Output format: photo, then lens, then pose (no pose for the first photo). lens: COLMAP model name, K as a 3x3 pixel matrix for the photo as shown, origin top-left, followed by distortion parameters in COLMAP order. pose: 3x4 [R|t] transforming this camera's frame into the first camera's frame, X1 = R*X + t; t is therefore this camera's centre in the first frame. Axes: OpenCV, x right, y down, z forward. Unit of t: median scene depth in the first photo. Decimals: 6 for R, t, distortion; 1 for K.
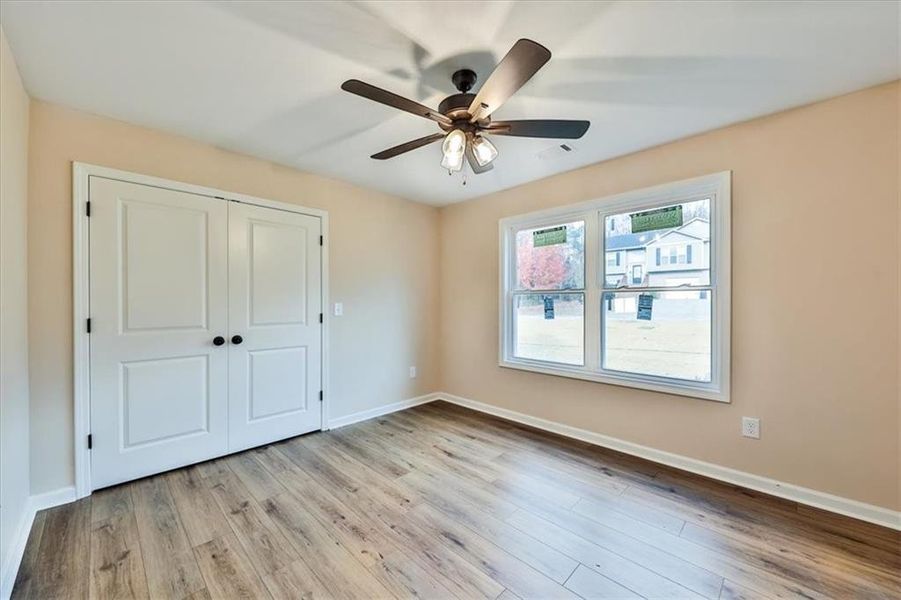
lens RADIAL K [[342.8, 0, 441.2], [0, 342.8, 302.7], [0, 0, 1]] dist [-0.001497, -0.000394]
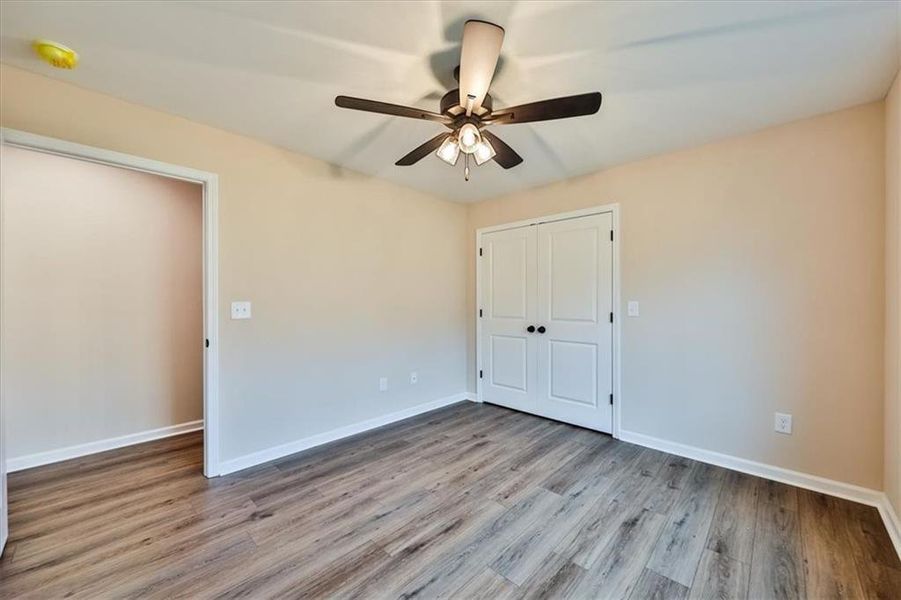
lens RADIAL K [[342.8, 0, 441.5], [0, 342.8, 301.0], [0, 0, 1]] dist [-0.001497, -0.000394]
pose [[0.004376, 0.003571, -0.999984, 0.685608], [0.002946, 0.999989, 0.003584, -0.006414], [0.999986, -0.002962, 0.004365, 0.603112]]
